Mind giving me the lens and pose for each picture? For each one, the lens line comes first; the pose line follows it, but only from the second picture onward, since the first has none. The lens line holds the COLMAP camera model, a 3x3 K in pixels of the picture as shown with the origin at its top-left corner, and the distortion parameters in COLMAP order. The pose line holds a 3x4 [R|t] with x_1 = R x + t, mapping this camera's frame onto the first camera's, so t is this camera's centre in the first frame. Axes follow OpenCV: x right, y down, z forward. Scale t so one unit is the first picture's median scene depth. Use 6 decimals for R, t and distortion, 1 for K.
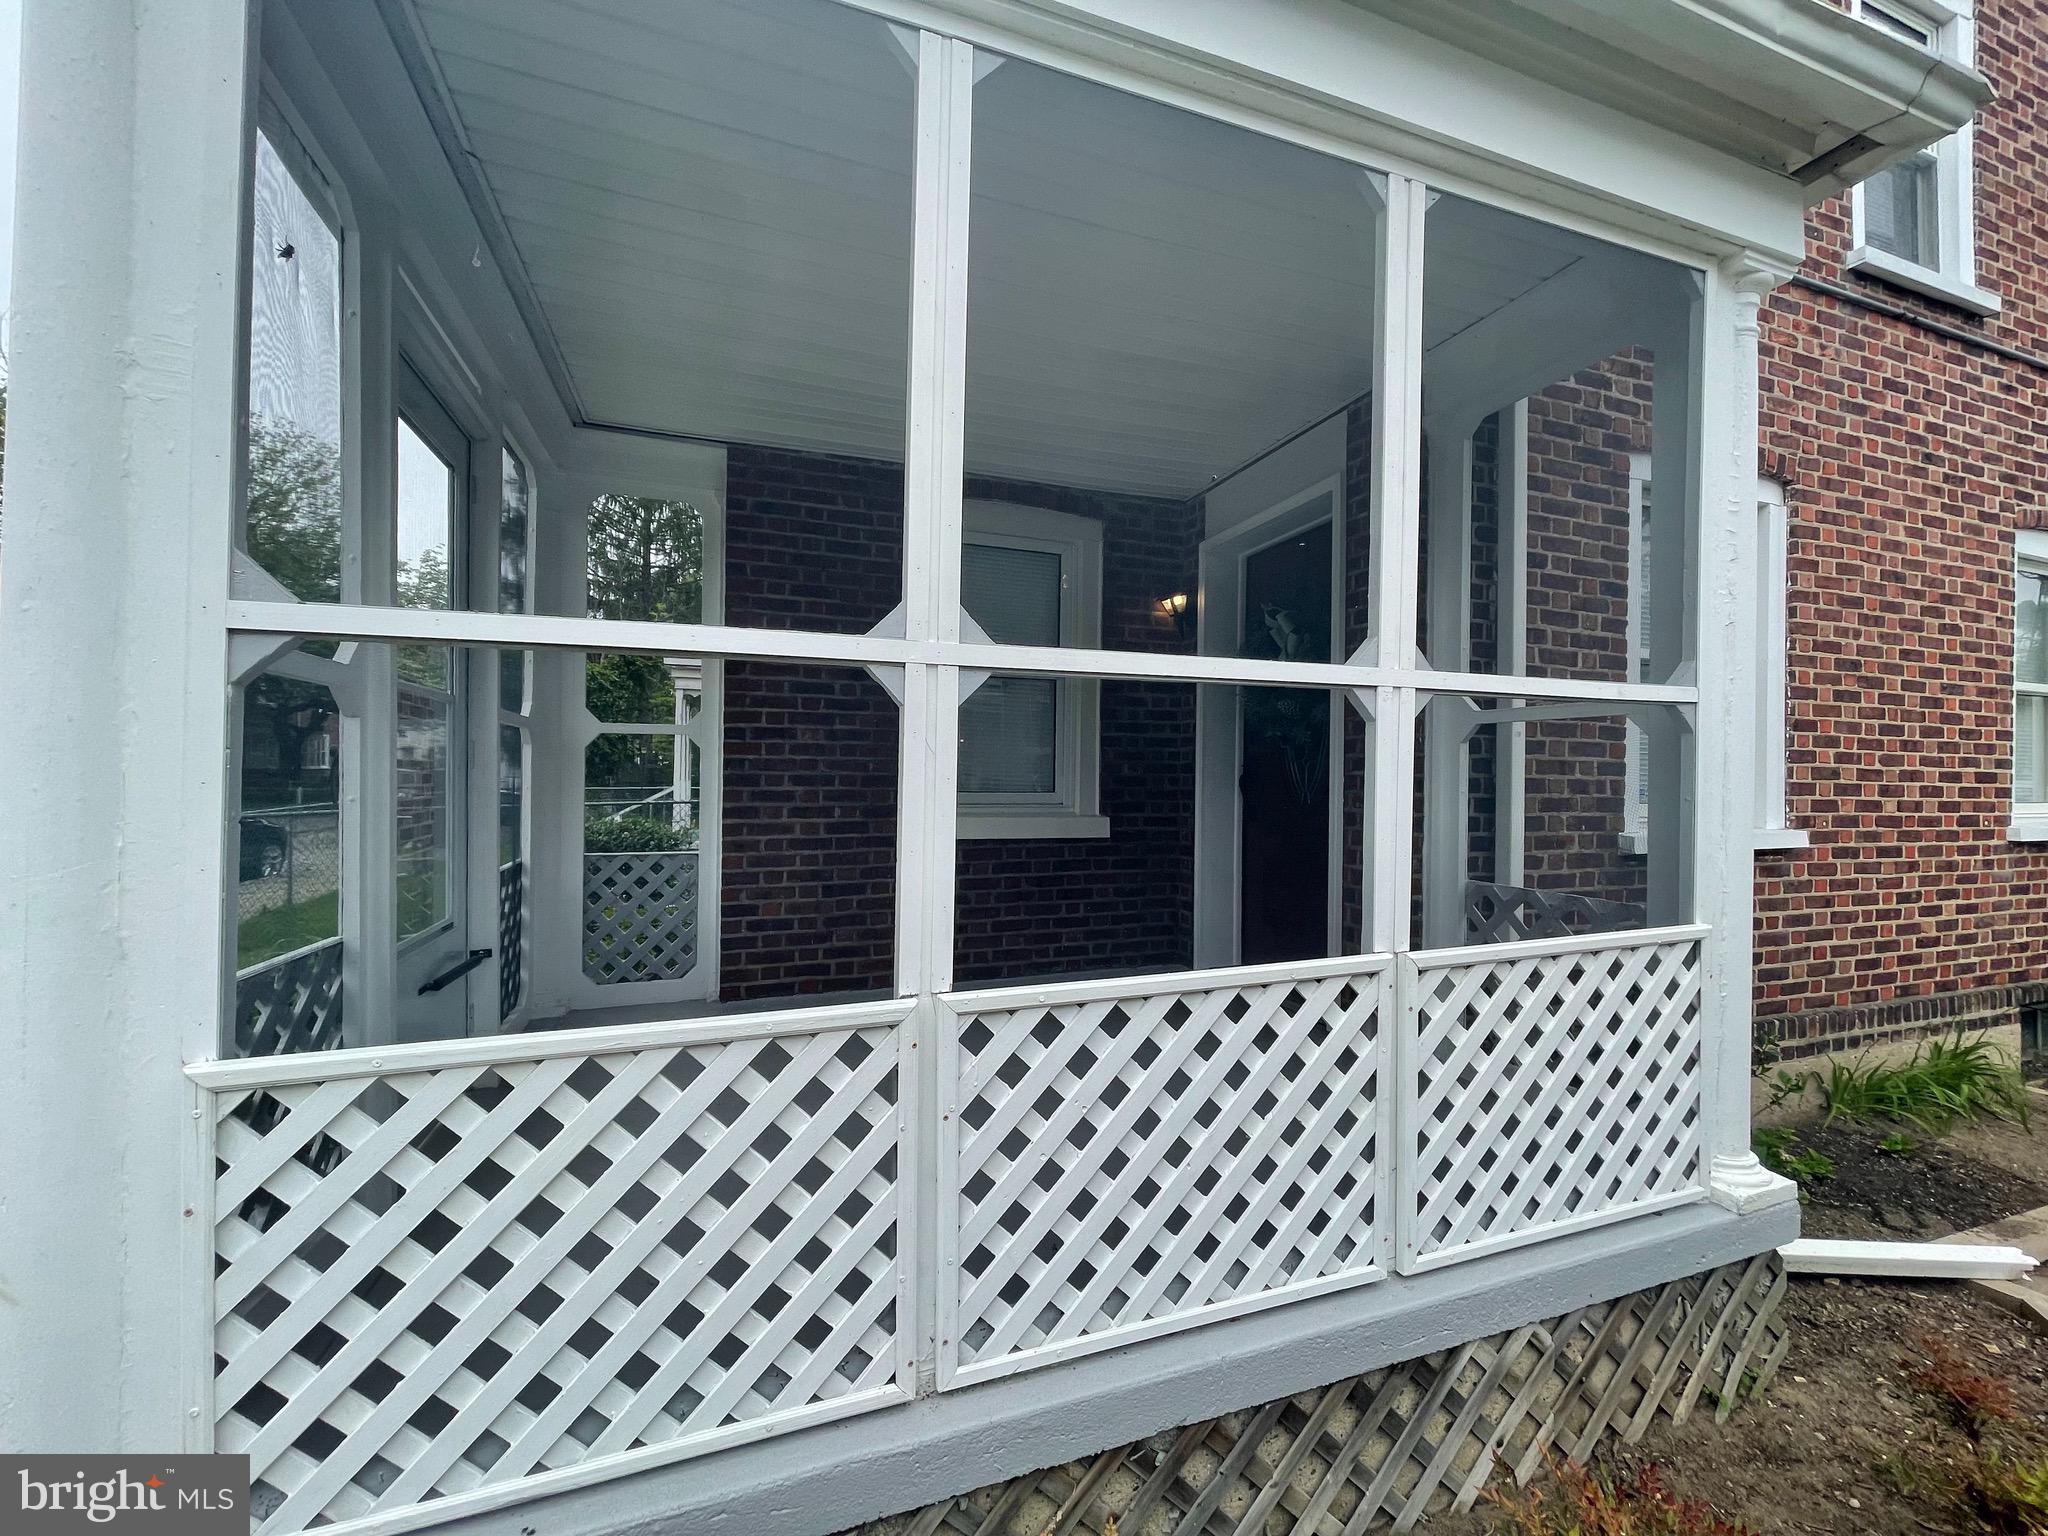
lens RADIAL K [[827.3, 0, 1026.6], [0, 827.3, 772.9], [0, 0, 1]] dist [-0.006665, 0.000828]
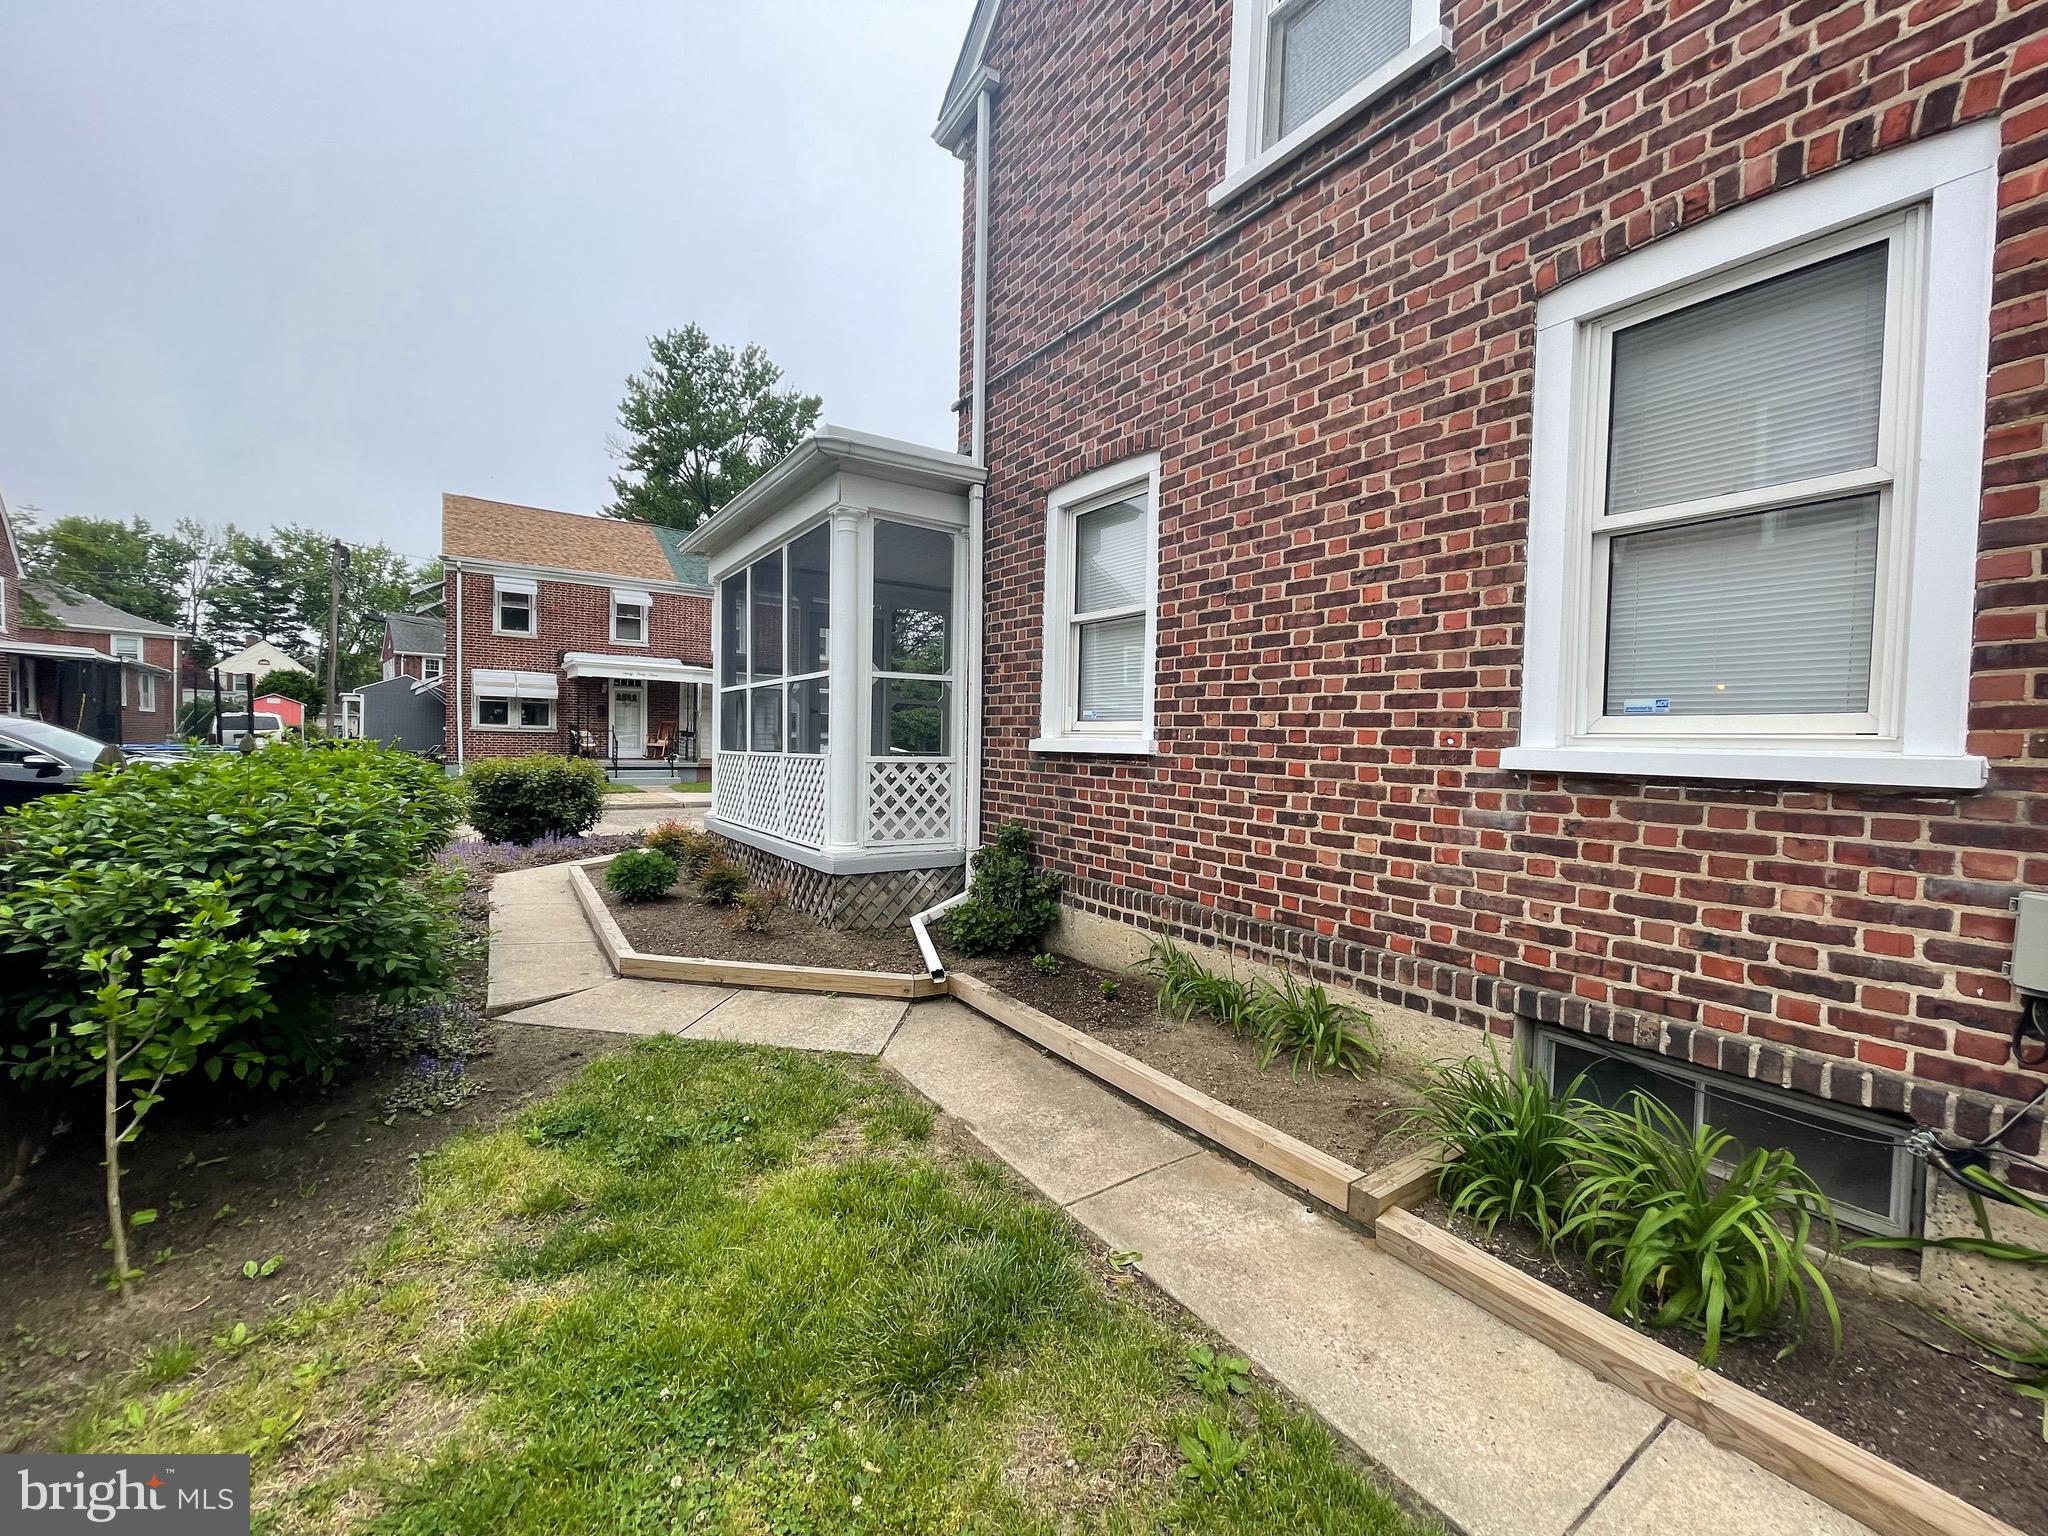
lens RADIAL K [[827.3, 0, 1022.7], [0, 827.3, 774.8], [0, 0, 1]] dist [-0.006665, 0.000828]
pose [[0.258942, 0.034135, -0.965289, 1.939102], [-0.018239, 0.999370, 0.030448, 0.081539], [0.965721, 0.009721, 0.259402, 0.476210]]
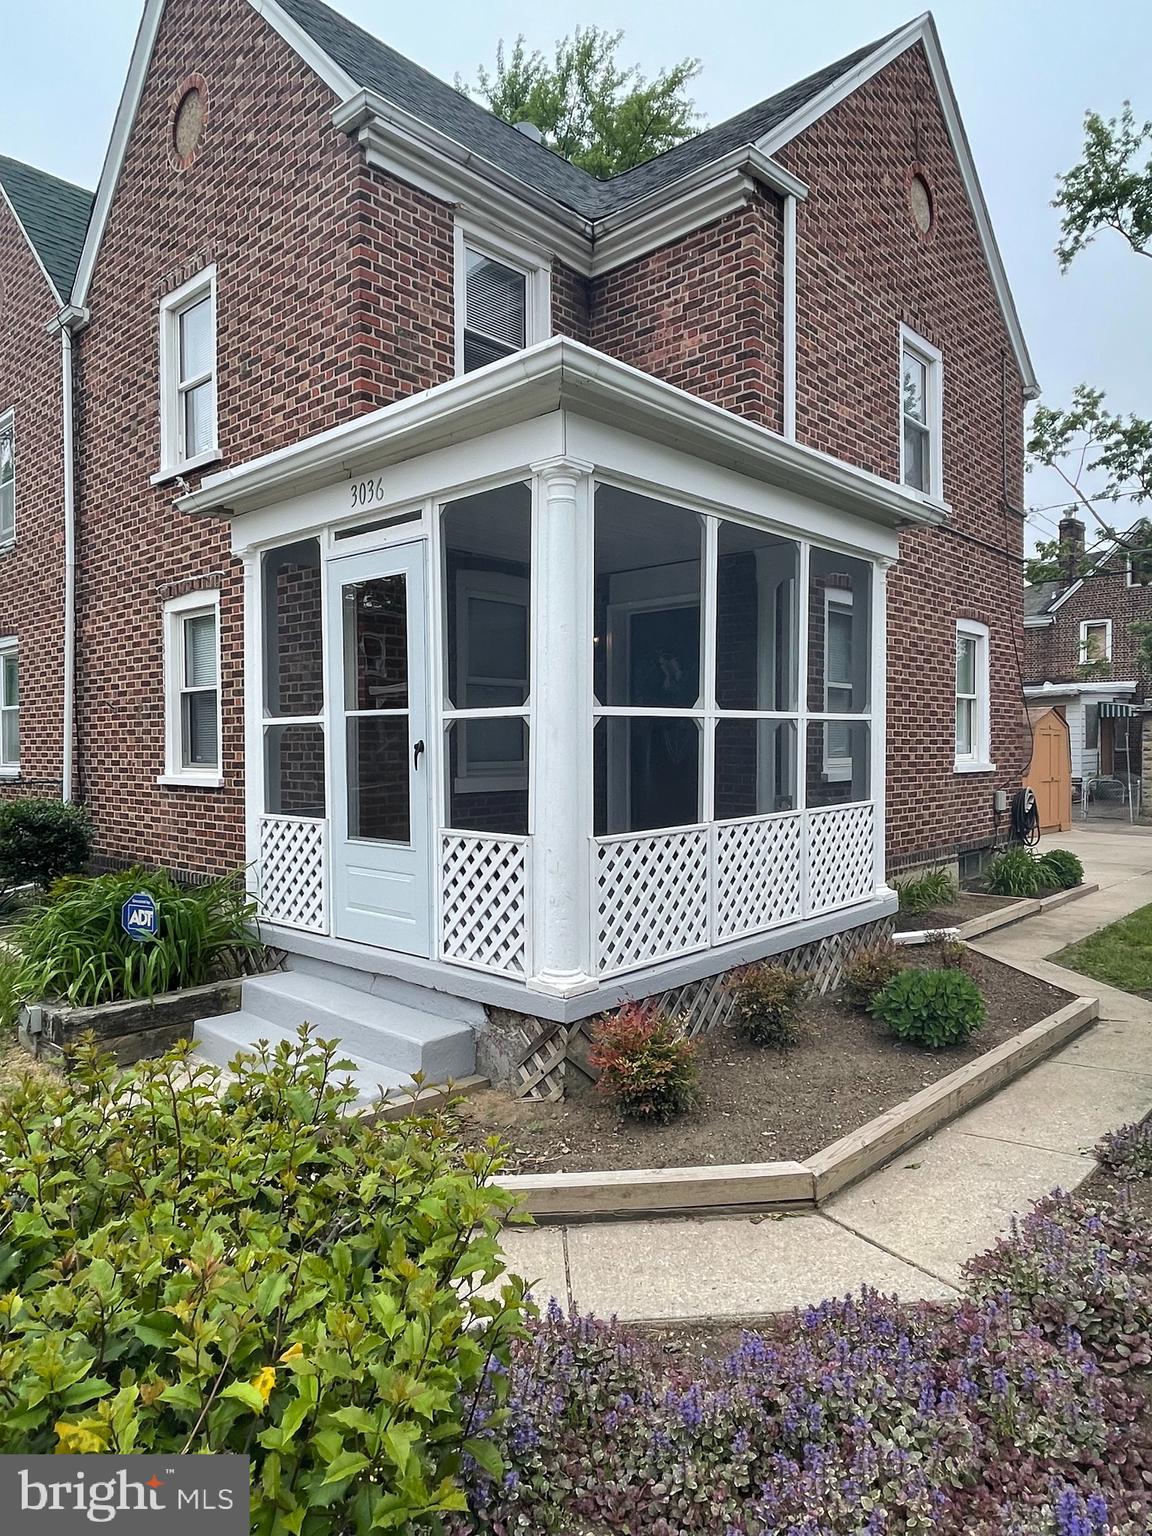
lens RADIAL K [[943.9, 0, 573.0], [0, 943.9, 761.4], [0, 0, 1]] dist [-0.001100, -0.001469]
pose [[0.884516, -0.023931, 0.465896, -0.800214], [0.011727, 0.999508, 0.029076, -0.026791], [-0.466363, -0.020254, 0.884362, -0.690404]]
